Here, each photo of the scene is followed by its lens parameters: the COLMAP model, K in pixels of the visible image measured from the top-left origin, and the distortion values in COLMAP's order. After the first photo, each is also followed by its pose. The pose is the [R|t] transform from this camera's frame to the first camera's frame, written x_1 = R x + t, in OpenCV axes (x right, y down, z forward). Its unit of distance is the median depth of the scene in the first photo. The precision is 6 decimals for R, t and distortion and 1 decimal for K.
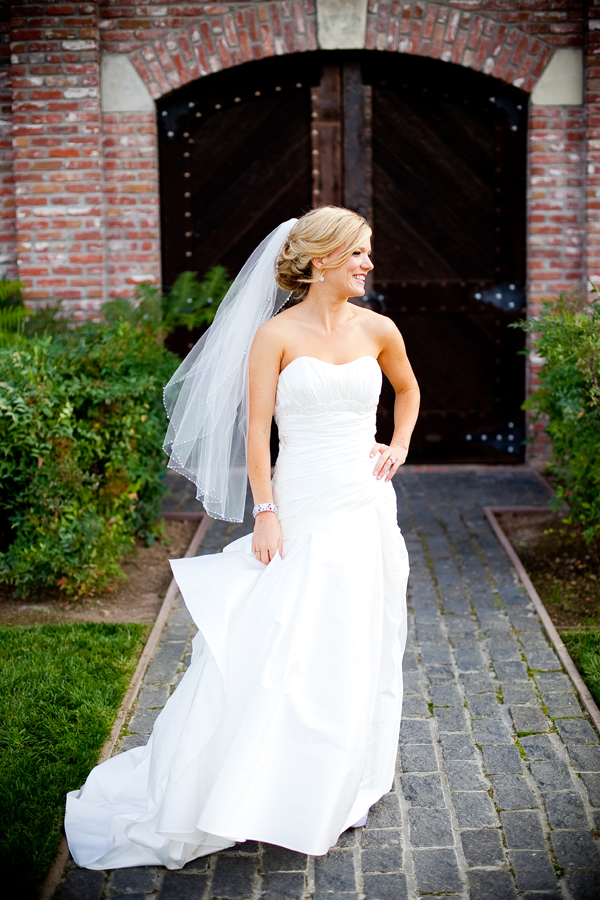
lens RADIAL K [[1314.0, 0, 300.0], [0, 1314.0, 450.0], [0, 0, 1]] dist [-0.119559, -0.006723]
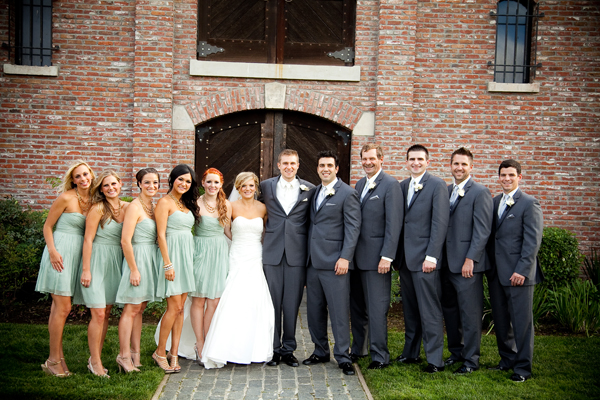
lens RADIAL K [[766.6, 0, 300.0], [0, 766.6, 200.0], [0, 0, 1]] dist [0.141774, -0.002440]
pose [[0.997349, 0.043540, 0.058303, 0.003506], [-0.034101, 0.987469, -0.154087, 0.075511], [-0.064282, 0.151691, 0.986336, -0.378764]]
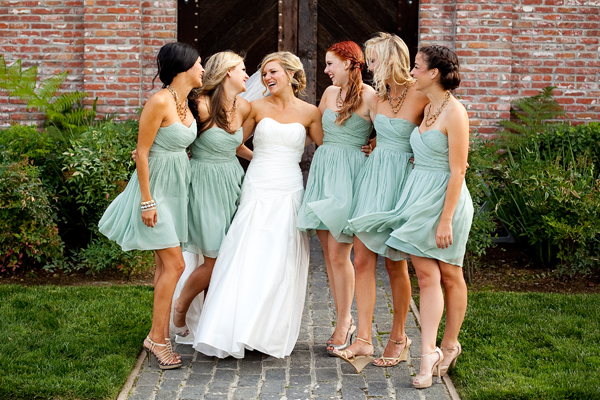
lens RADIAL K [[1157.2, 0, 300.0], [0, 1157.2, 200.0], [0, 0, 1]] dist [-0.103144, -0.038542]
pose [[0.999394, 0.023661, 0.025538, 0.005437], [-0.022078, 0.997919, -0.060582, 0.072666], [-0.026918, 0.059981, 0.997837, -0.348884]]
